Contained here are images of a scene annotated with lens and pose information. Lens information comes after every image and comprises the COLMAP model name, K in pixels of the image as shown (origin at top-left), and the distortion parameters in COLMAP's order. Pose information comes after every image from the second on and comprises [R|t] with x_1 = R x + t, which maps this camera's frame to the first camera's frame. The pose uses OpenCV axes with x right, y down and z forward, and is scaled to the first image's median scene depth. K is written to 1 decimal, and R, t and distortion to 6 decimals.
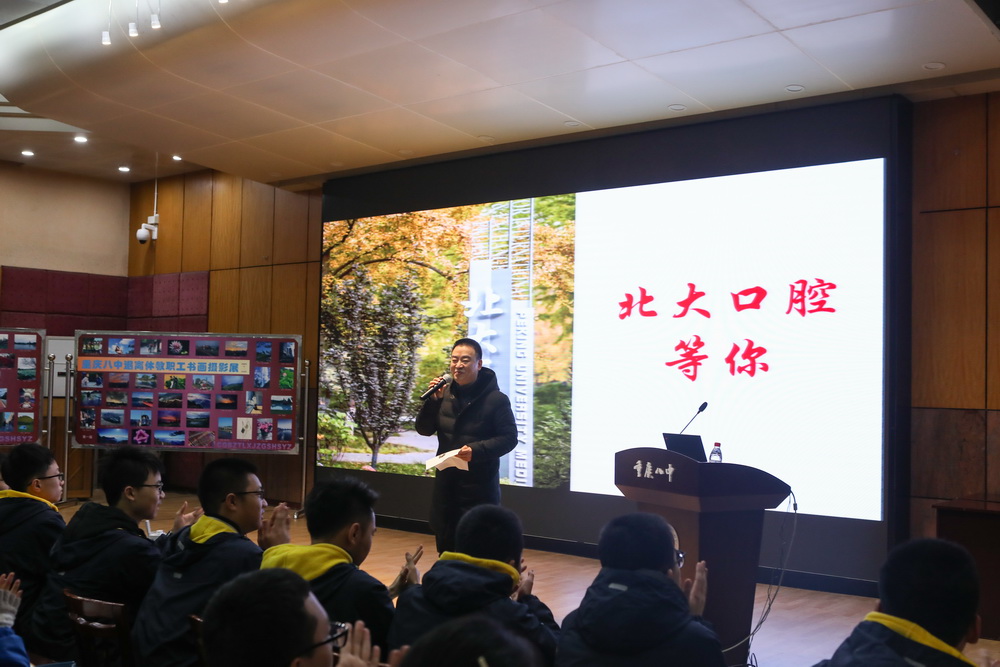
lens RADIAL K [[1126.3, 0, 502.2], [0, 1126.3, 333.8], [0, 0, 1]] dist [-0.033703, 0.000000]
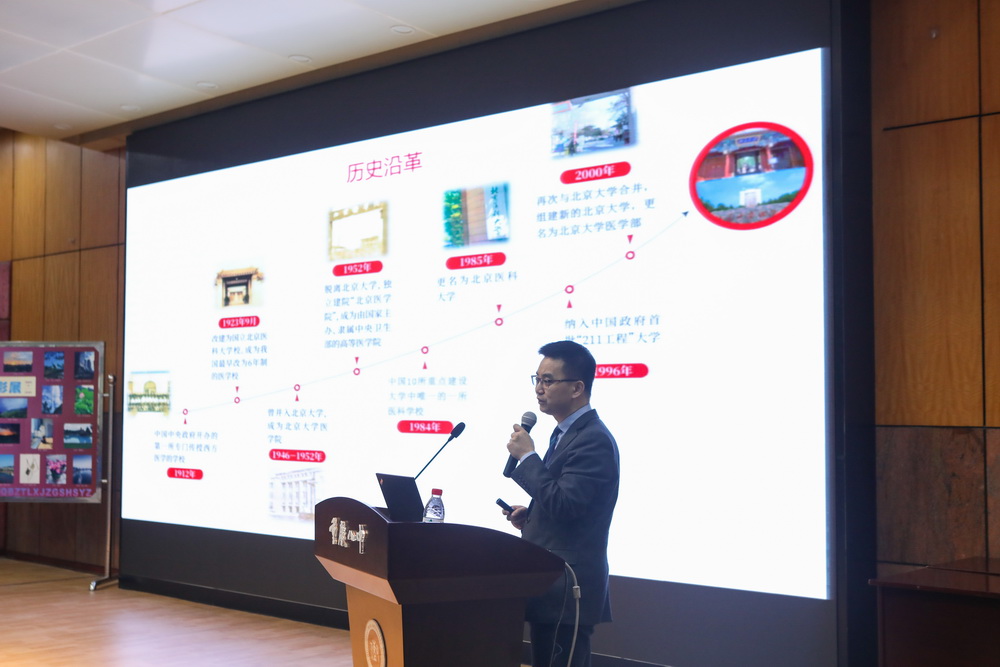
lens RADIAL K [[1321.8, 0, 496.8], [0, 1321.8, 332.6], [0, 0, 1]] dist [0.017818, 0.000000]
pose [[0.995993, -0.023836, -0.086196, 0.158175], [0.022976, 0.999676, -0.010956, 0.010895], [0.086430, 0.008931, 0.996218, 0.153691]]
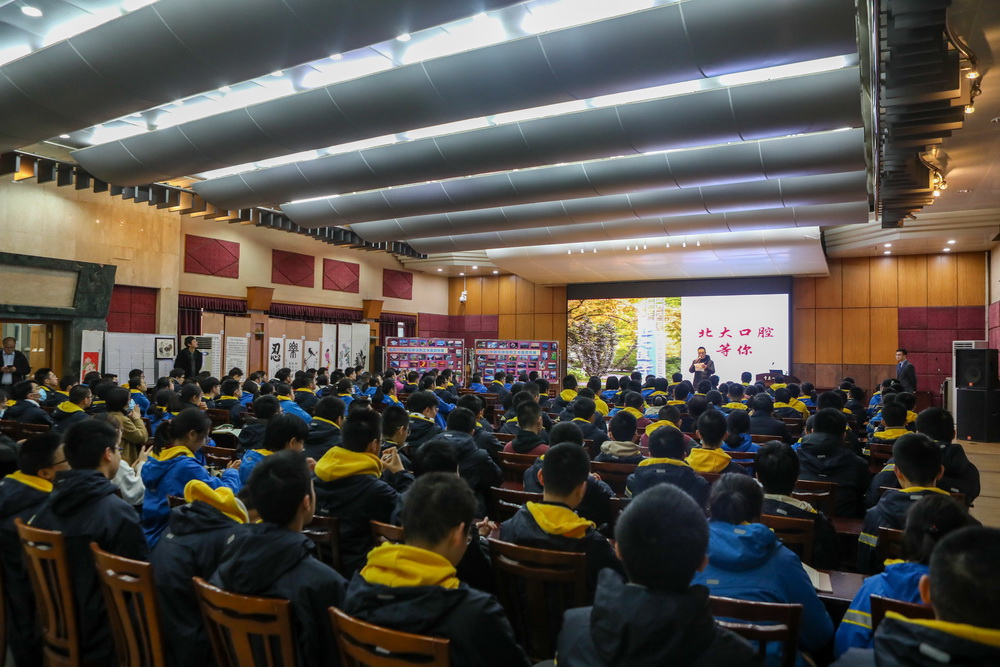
lens RADIAL K [[692.0, 0, 501.9], [0, 692.0, 335.1], [0, 0, 1]] dist [-0.042139, -0.001470]
pose [[0.981511, -0.003387, 0.191374, -0.649239], [0.000366, 0.999875, 0.015818, -0.040091], [-0.191404, -0.015455, 0.981390, -0.651330]]
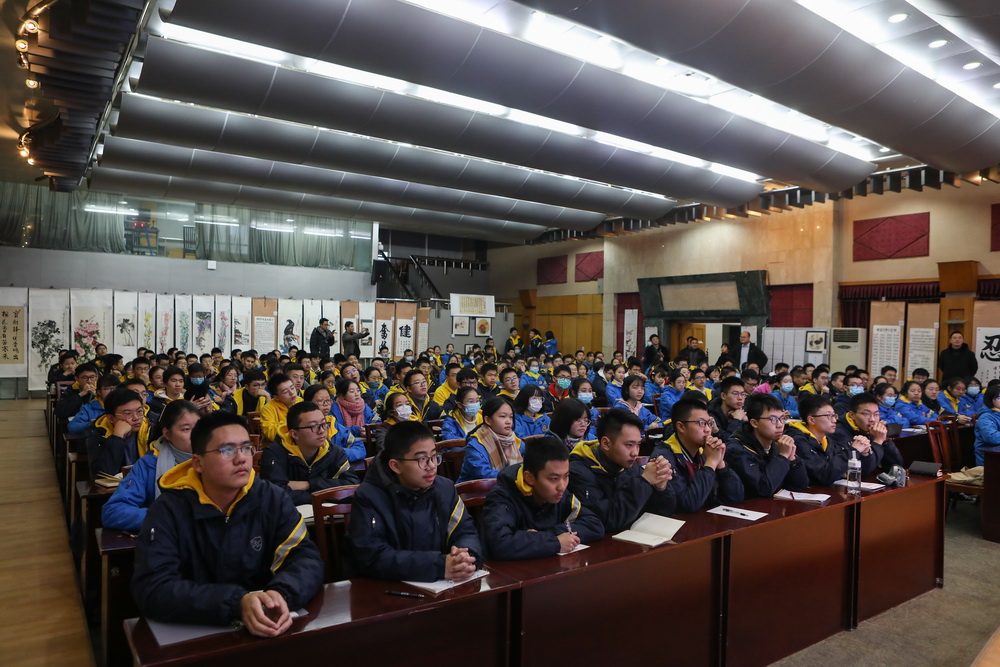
lens RADIAL K [[692.0, 0, 501.9], [0, 692.0, 336.2], [0, 0, 1]] dist [-0.042139, -0.001470]
pose [[-0.226498, -0.030719, -0.973527, 0.811886], [0.009471, 0.999386, -0.033738, 0.063562], [0.973966, -0.016862, -0.226068, 0.901014]]
